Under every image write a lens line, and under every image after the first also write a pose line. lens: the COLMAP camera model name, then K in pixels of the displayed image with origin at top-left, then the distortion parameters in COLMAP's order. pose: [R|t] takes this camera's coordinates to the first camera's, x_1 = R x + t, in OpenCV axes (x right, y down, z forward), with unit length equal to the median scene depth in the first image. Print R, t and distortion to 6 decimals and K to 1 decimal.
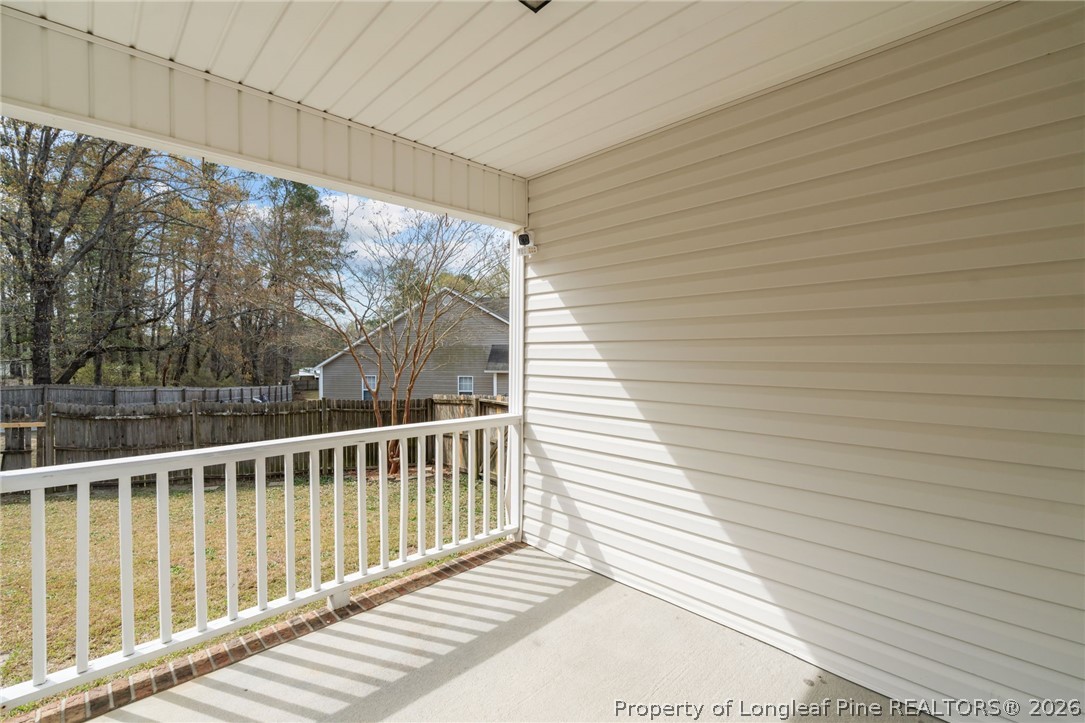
lens RADIAL K [[476.9, 0, 537.0], [0, 476.9, 365.8], [0, 0, 1]] dist [-0.010225, 0.001401]
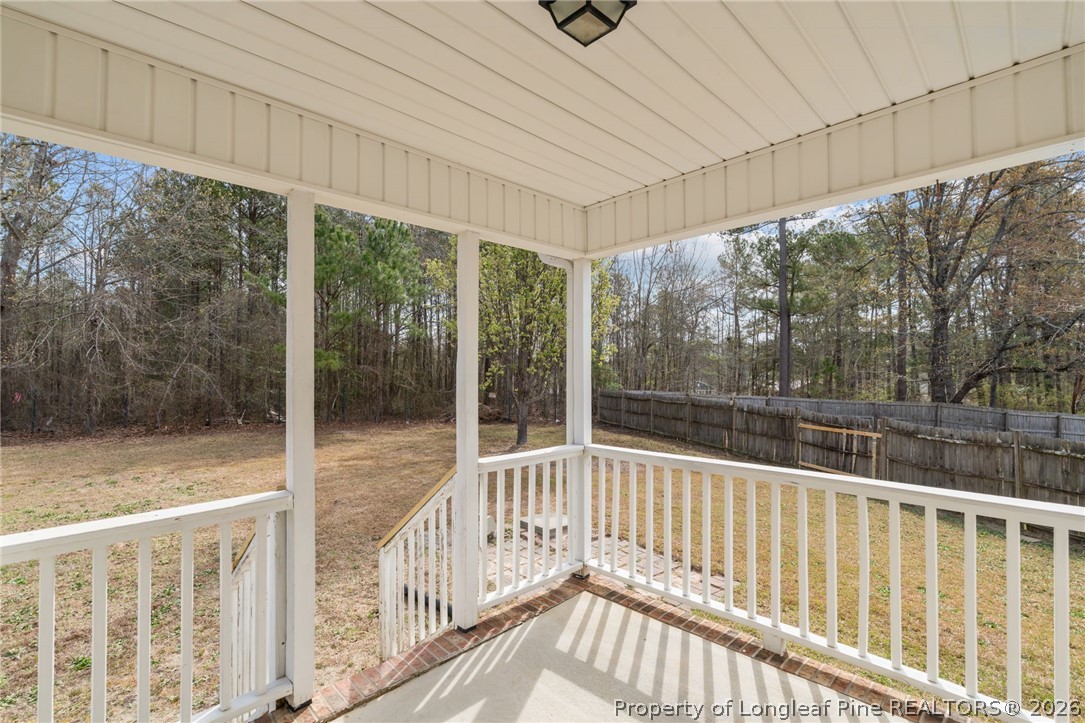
lens RADIAL K [[476.9, 0, 537.4], [0, 476.9, 362.9], [0, 0, 1]] dist [-0.010225, 0.001401]
pose [[0.008309, -0.021819, -0.999727, 0.135800], [-0.026407, 0.999408, -0.022031, -0.009384], [0.999617, 0.026583, 0.007728, 0.124902]]
